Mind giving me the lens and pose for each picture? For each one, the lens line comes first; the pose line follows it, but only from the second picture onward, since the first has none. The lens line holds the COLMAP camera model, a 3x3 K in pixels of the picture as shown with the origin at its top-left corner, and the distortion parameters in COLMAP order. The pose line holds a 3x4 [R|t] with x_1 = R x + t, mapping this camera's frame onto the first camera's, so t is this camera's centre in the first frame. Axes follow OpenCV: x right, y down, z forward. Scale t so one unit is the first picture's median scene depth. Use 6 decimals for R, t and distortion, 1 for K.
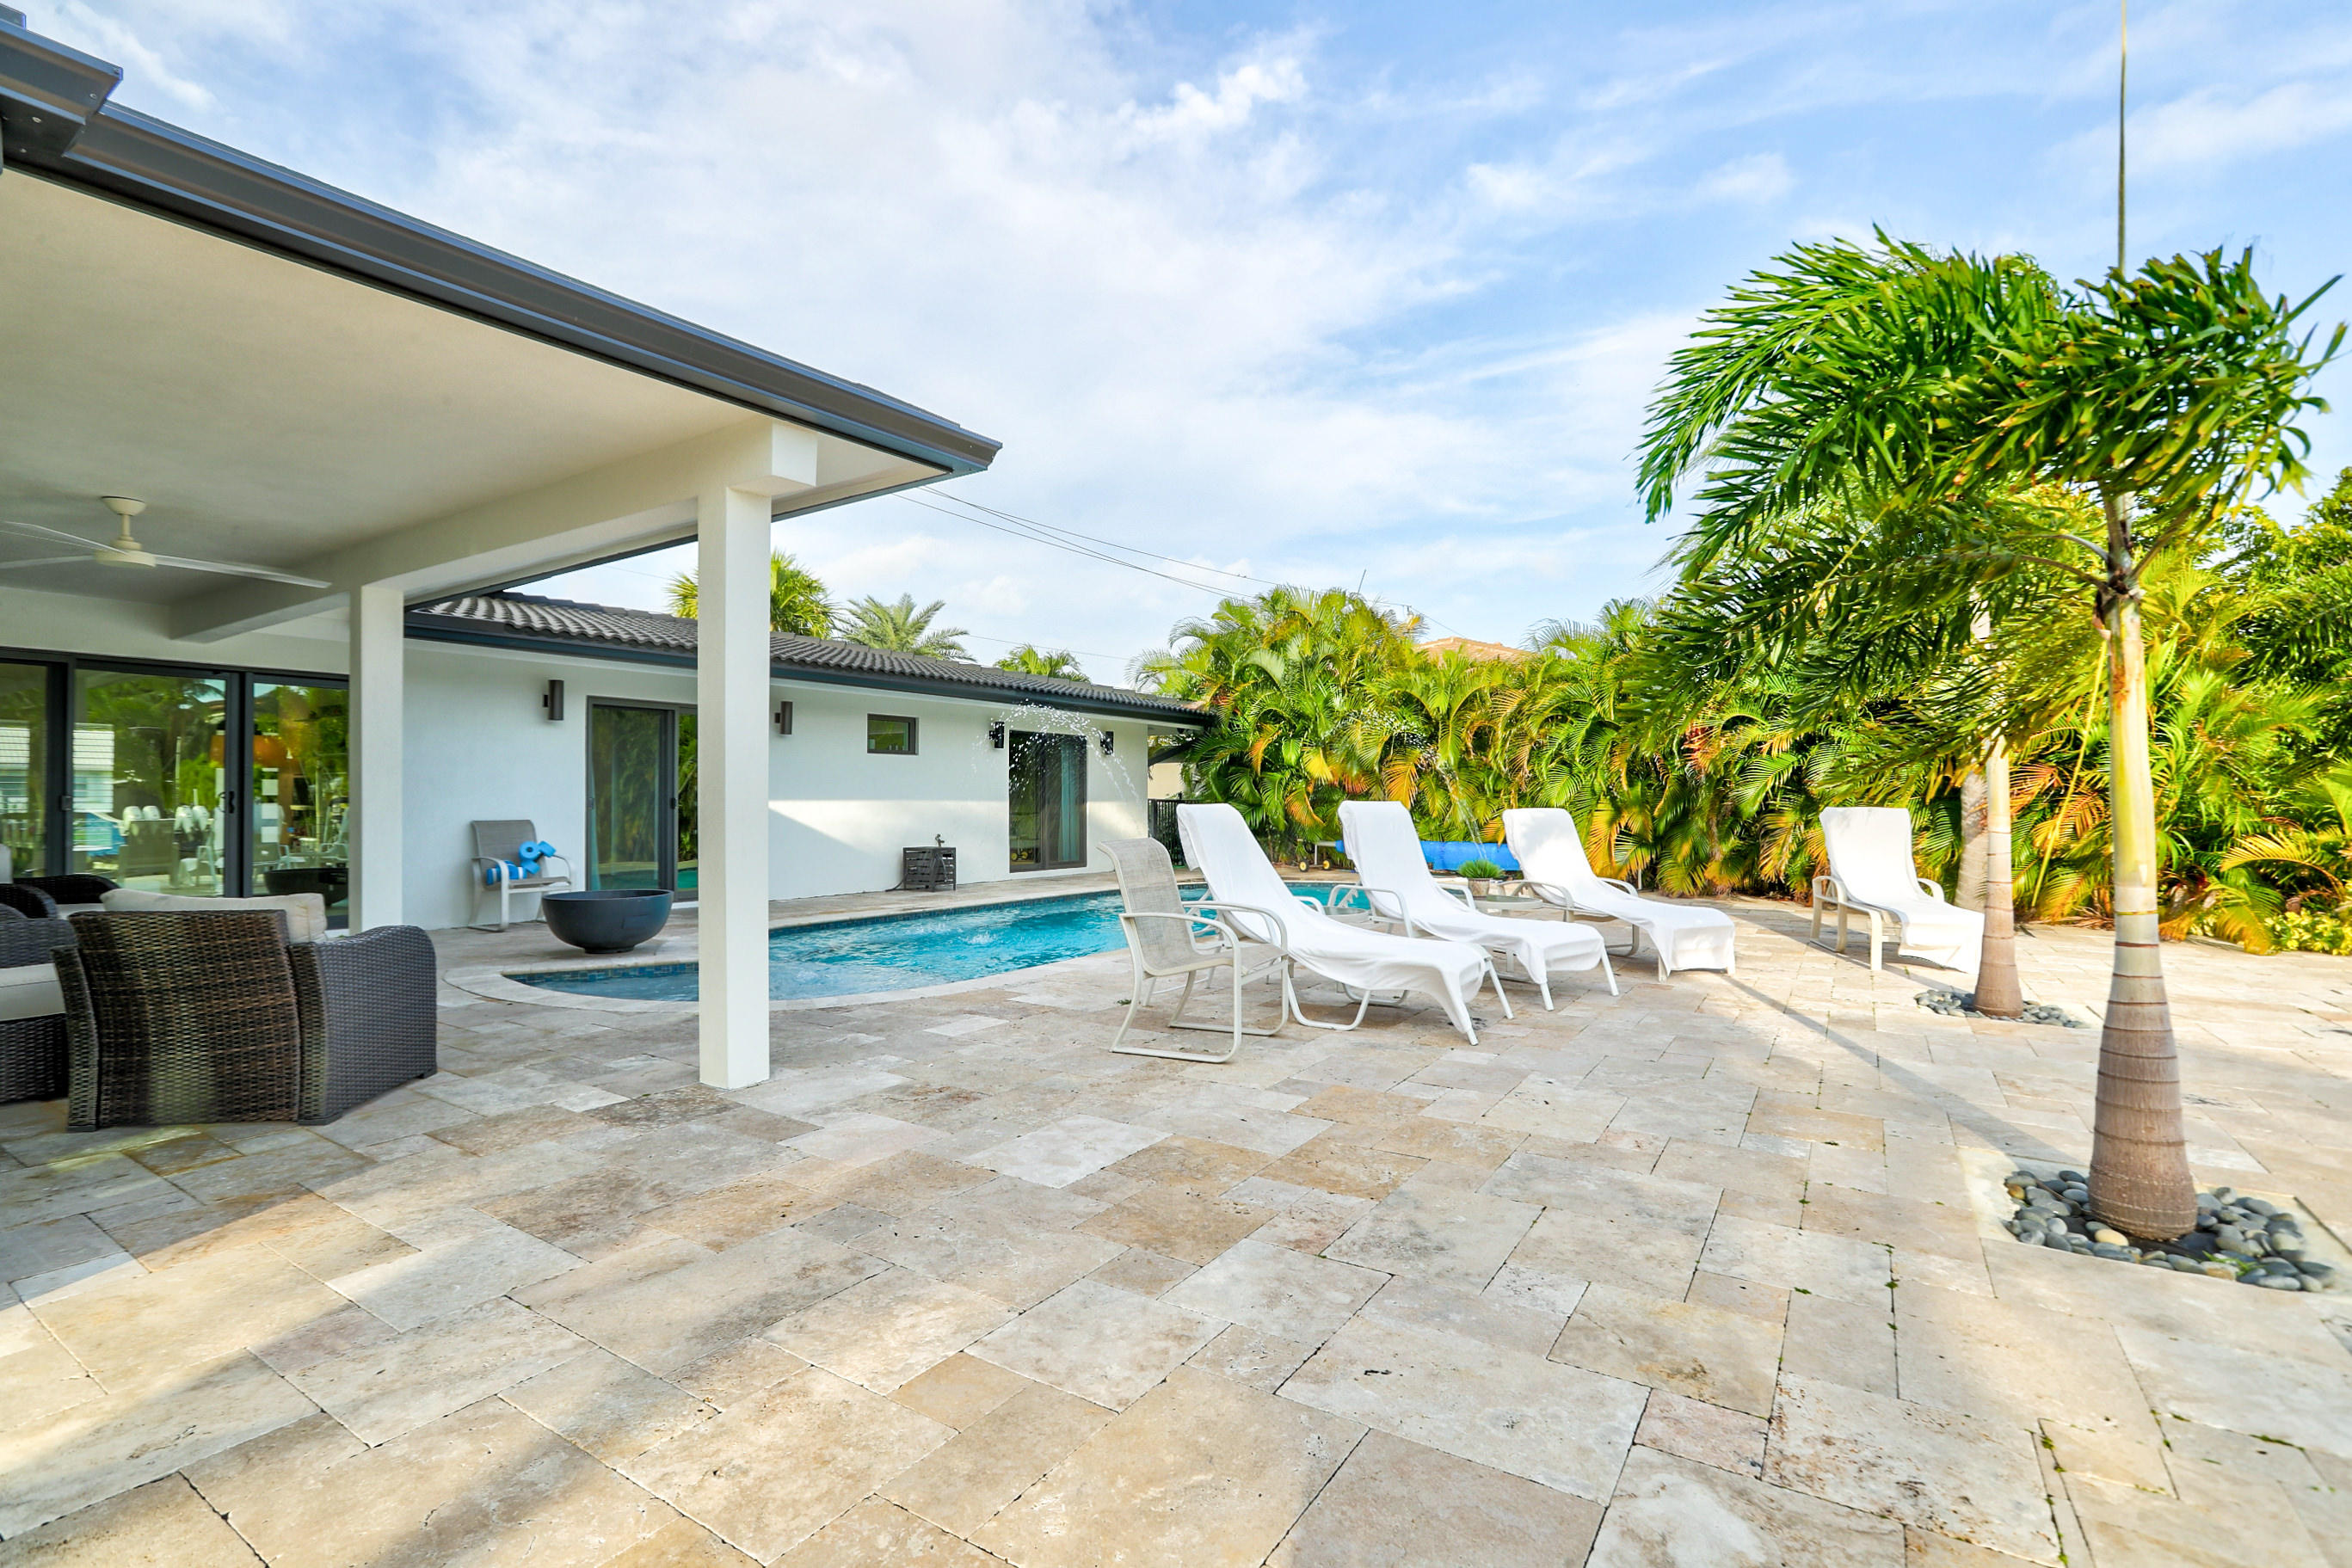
lens RADIAL K [[1068.3, 0, 1180.1], [0, 1068.3, 859.1], [0, 0, 1]] dist [-0.016439, -0.000255]
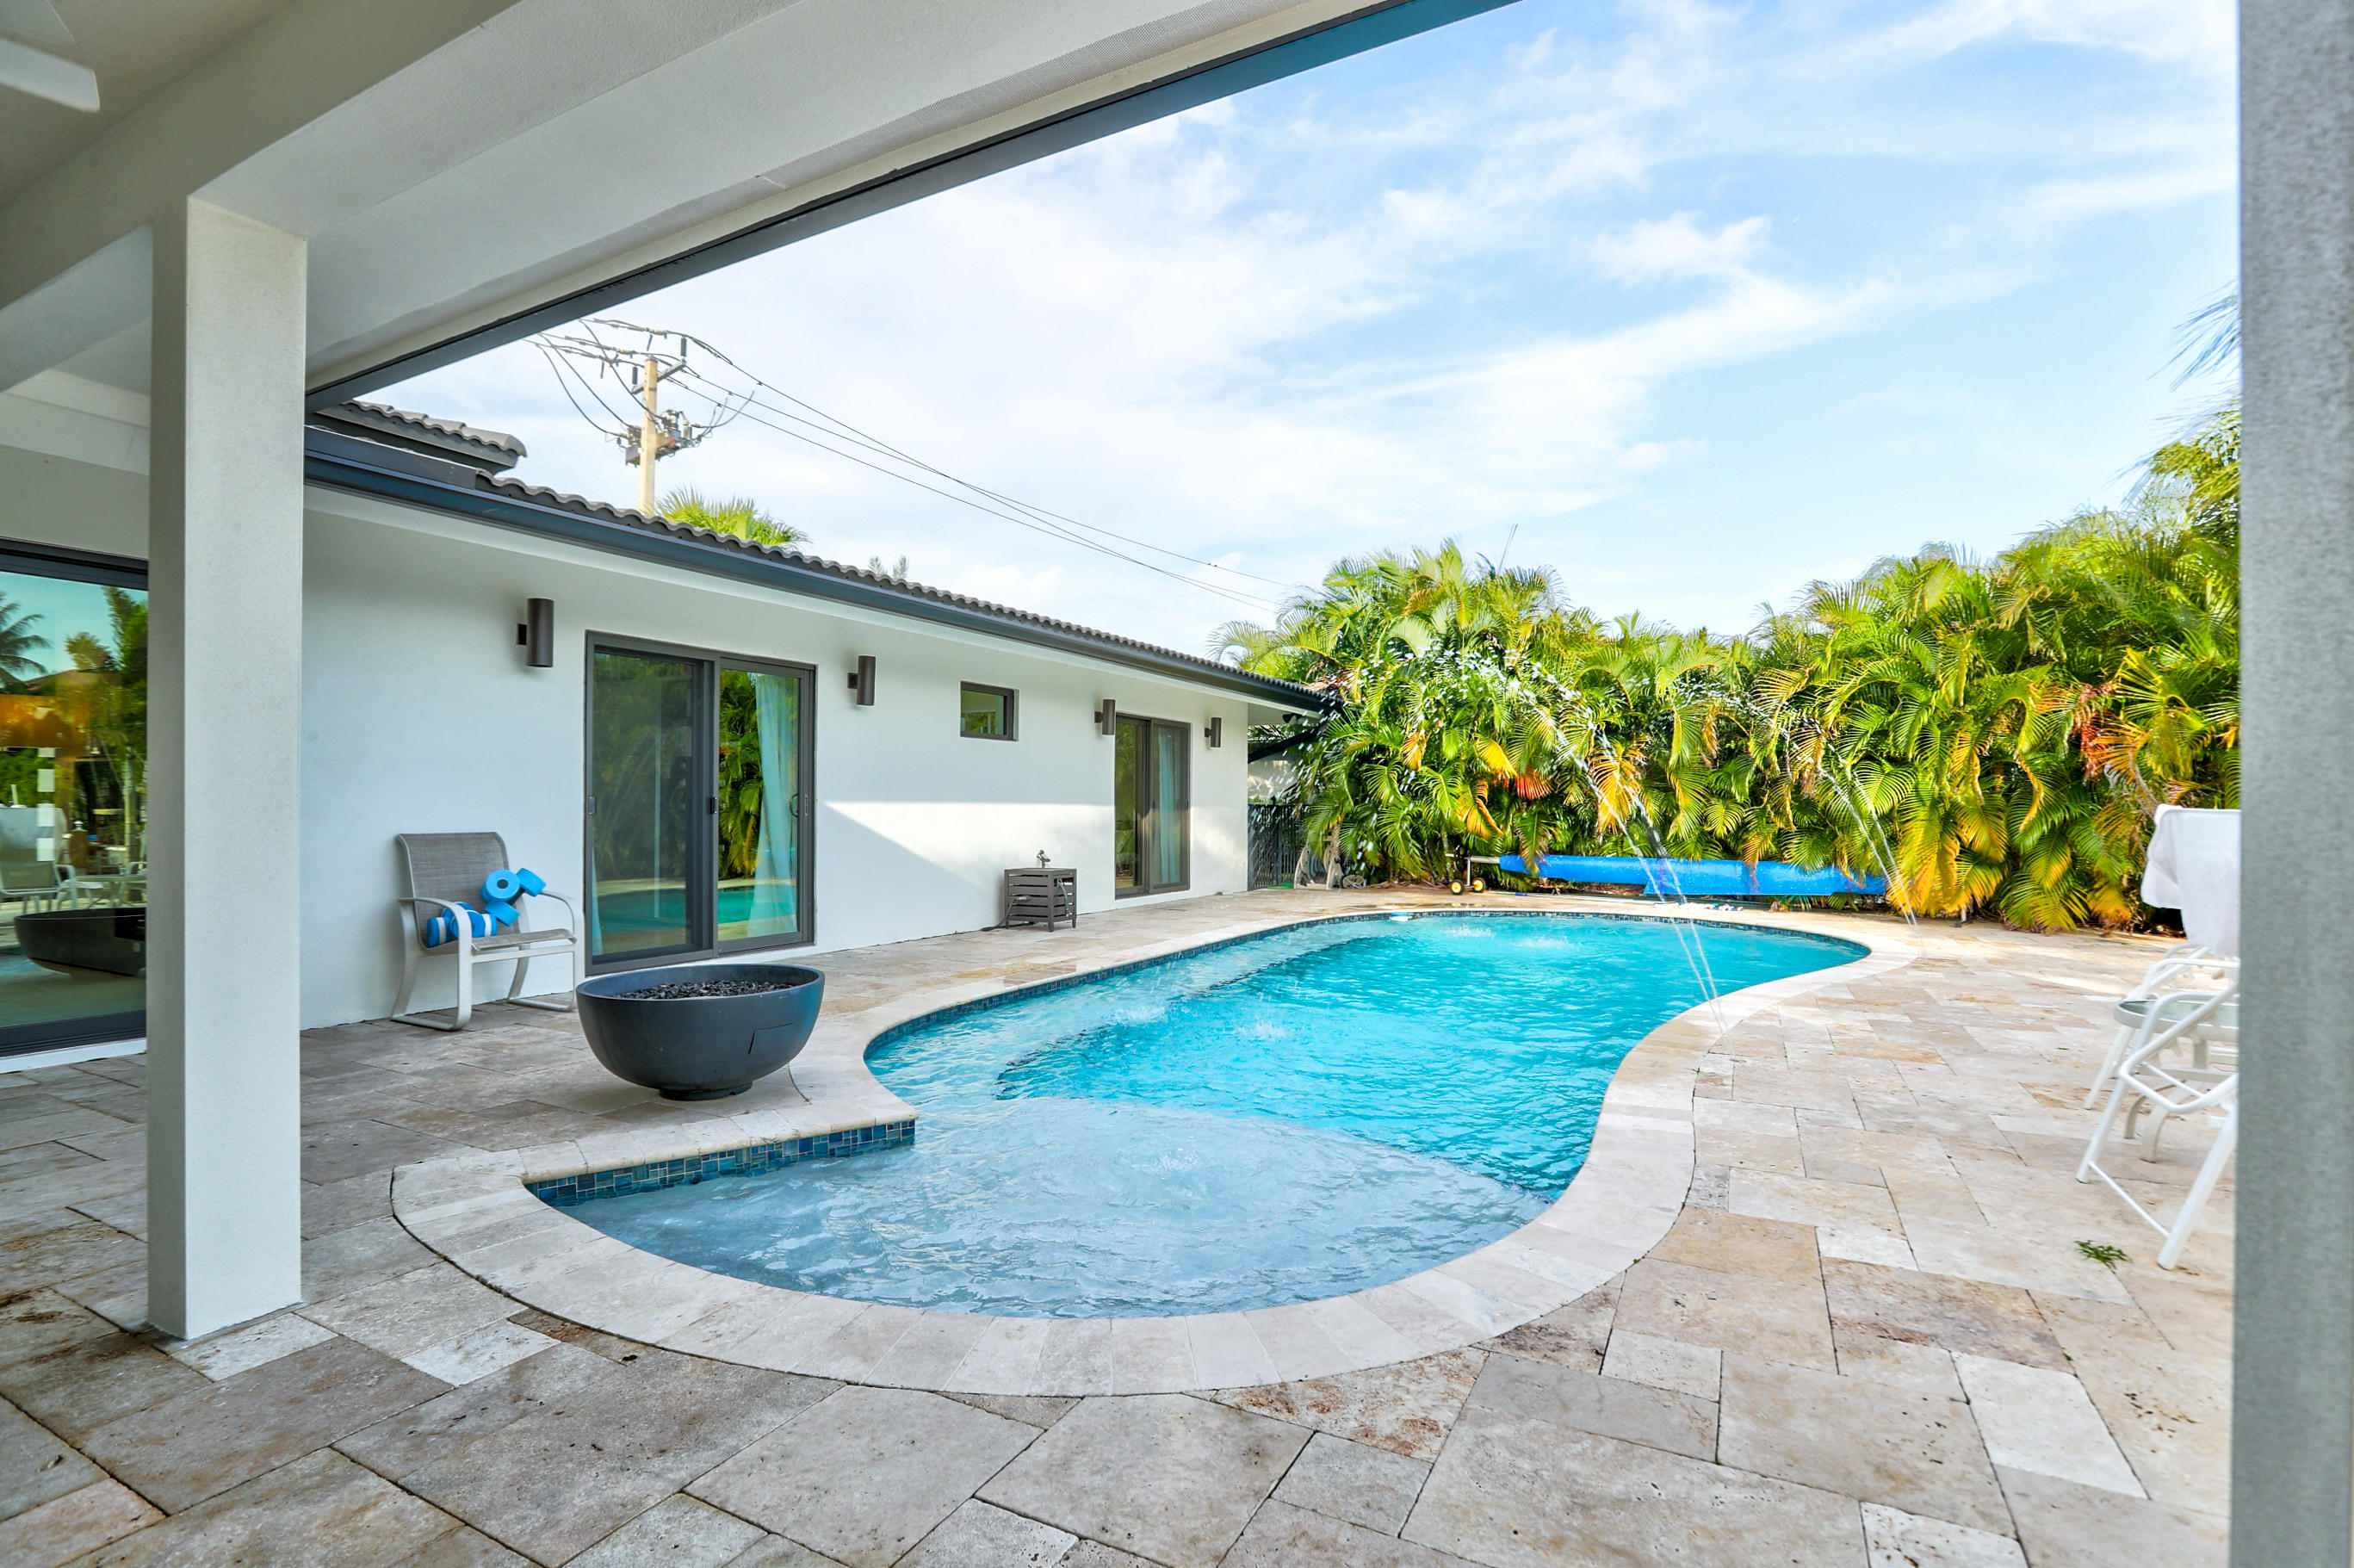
lens RADIAL K [[1076.4, 0, 1177.1], [0, 1076.4, 799.9], [0, 0, 1]] dist [-0.034203, 0.008991]
pose [[0.996470, 0.005580, 0.083764, -0.171356], [-0.000564, 0.998211, -0.059786, -0.011686], [-0.083948, 0.059527, 0.994691, 0.225793]]
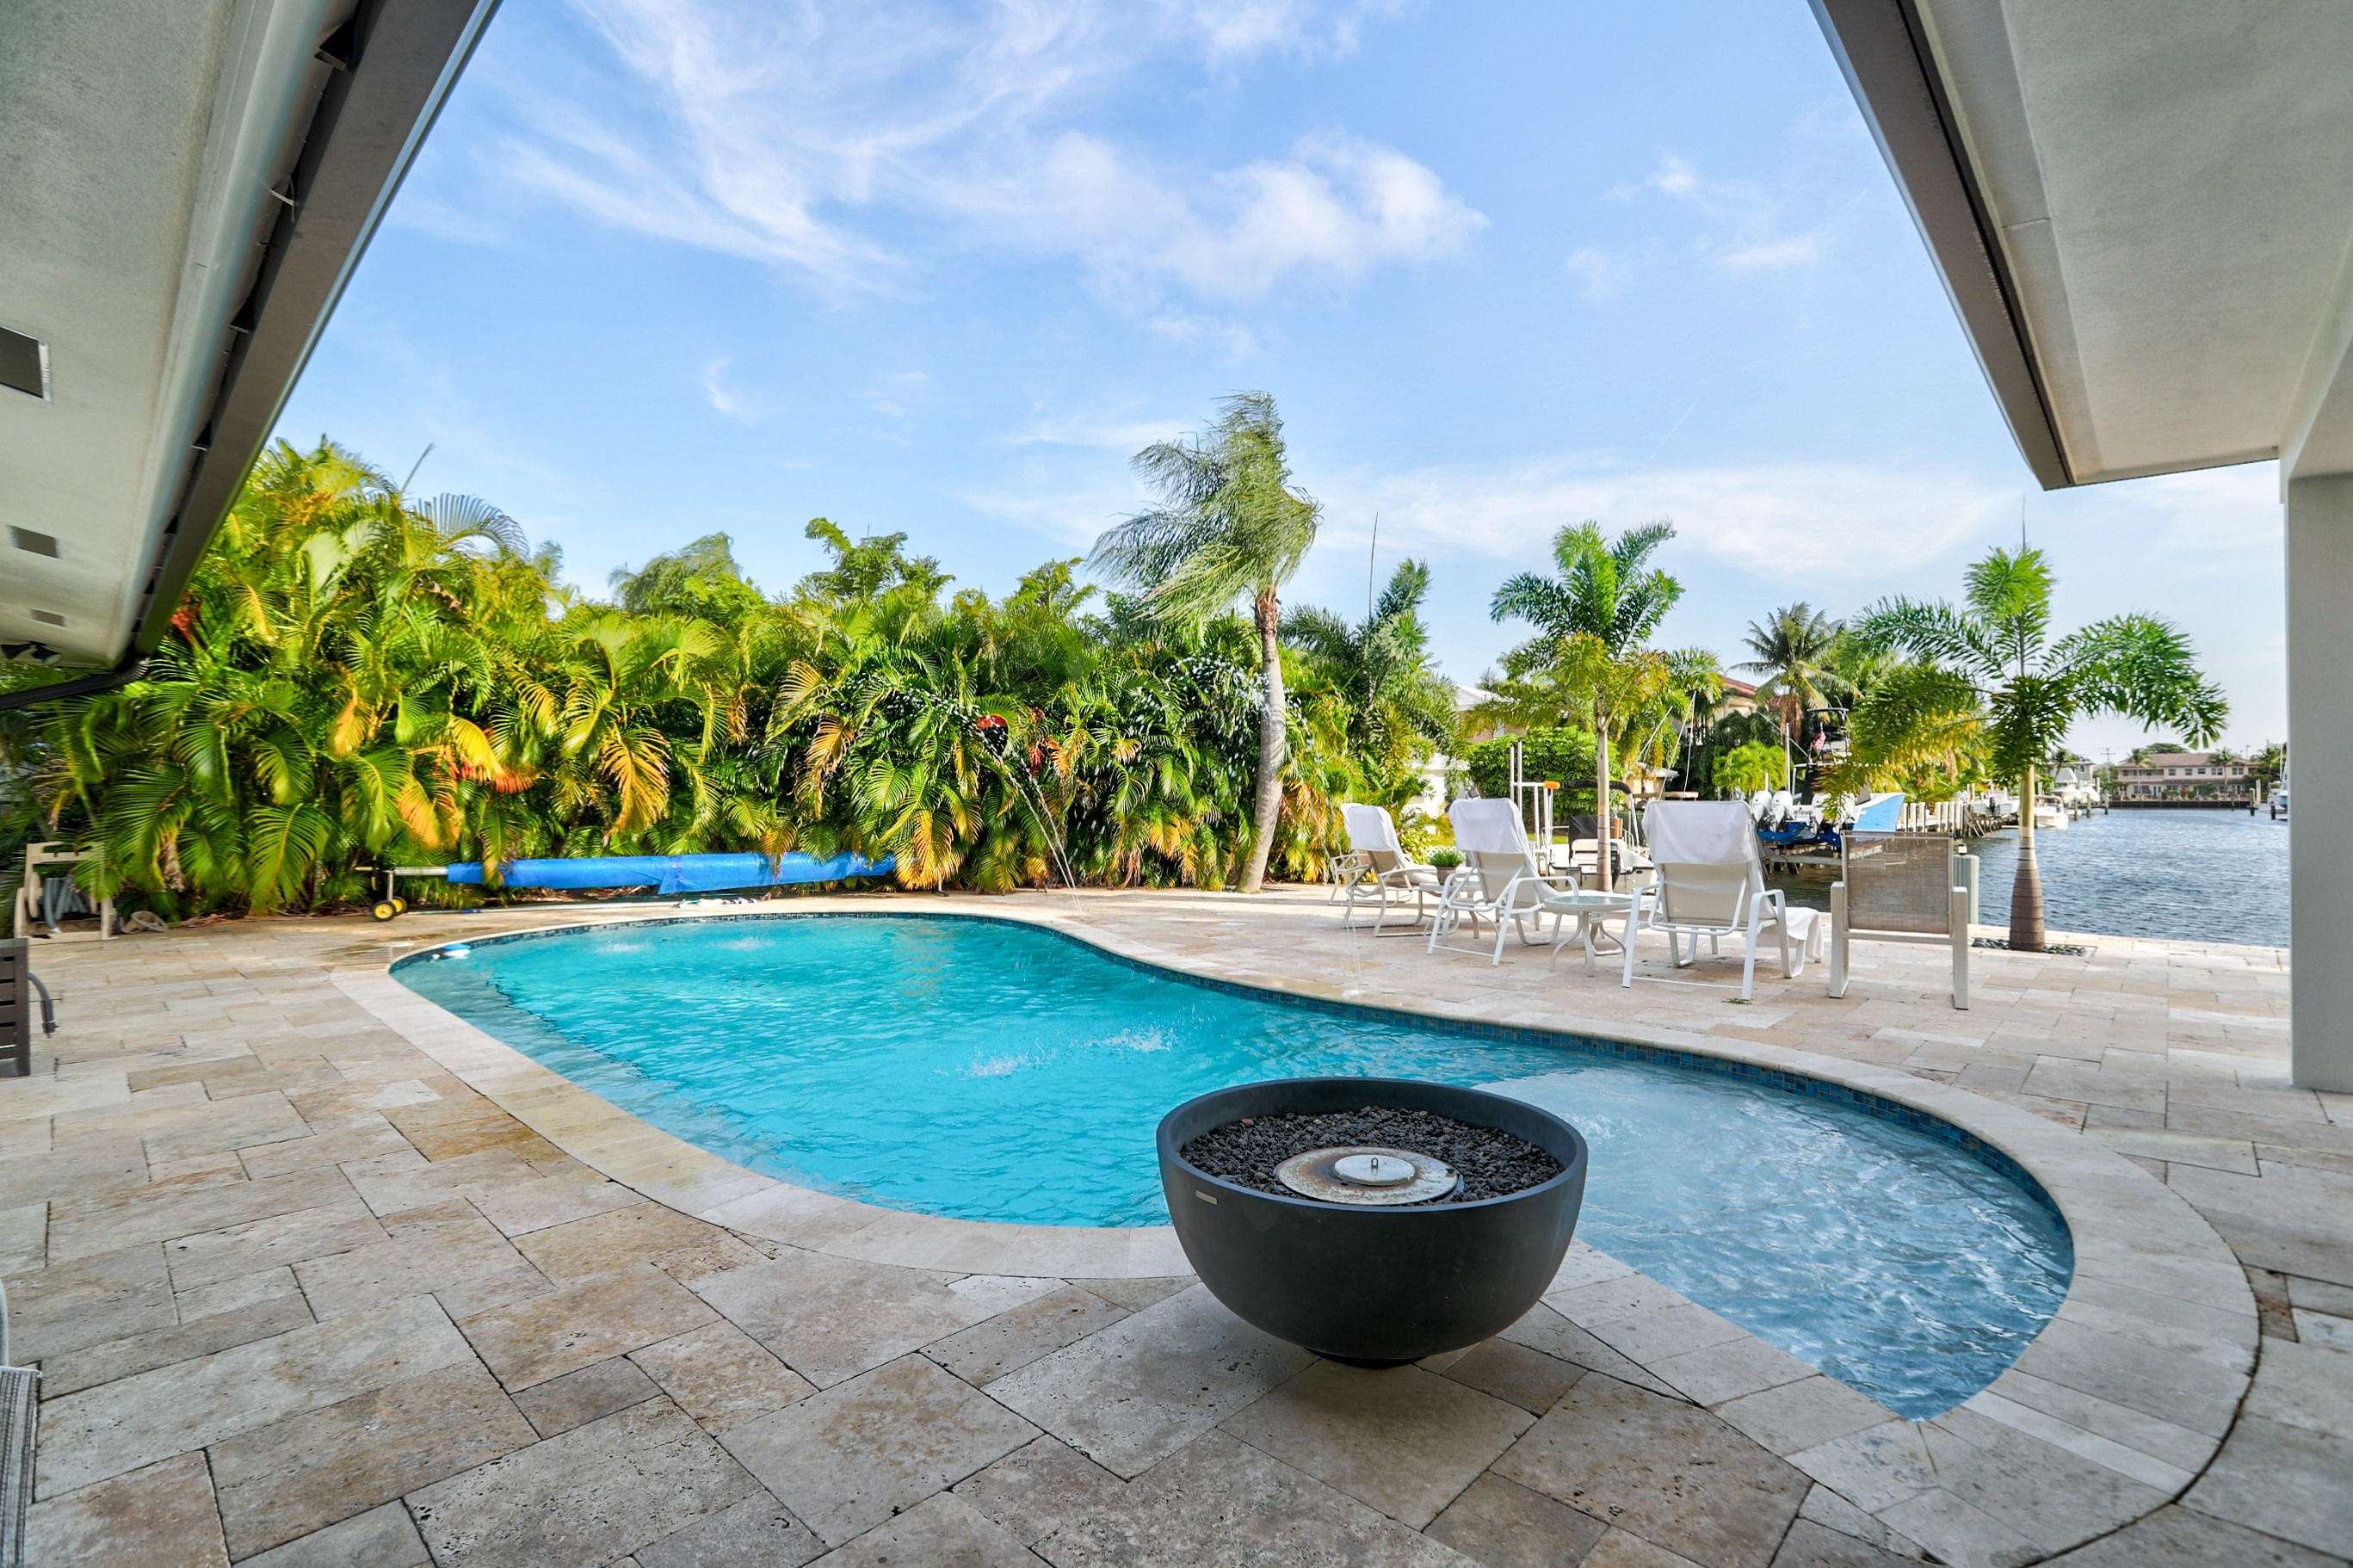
lens RADIAL K [[1075.9, 0, 1176.6], [0, 1075.9, 799.9], [0, 0, 1]] dist [-0.034203, 0.008991]
pose [[0.188363, 0.000867, 0.982099, -0.400845], [0.054152, 0.998469, -0.011268, -0.026689], [-0.980605, 0.055306, 0.188027, 0.482721]]
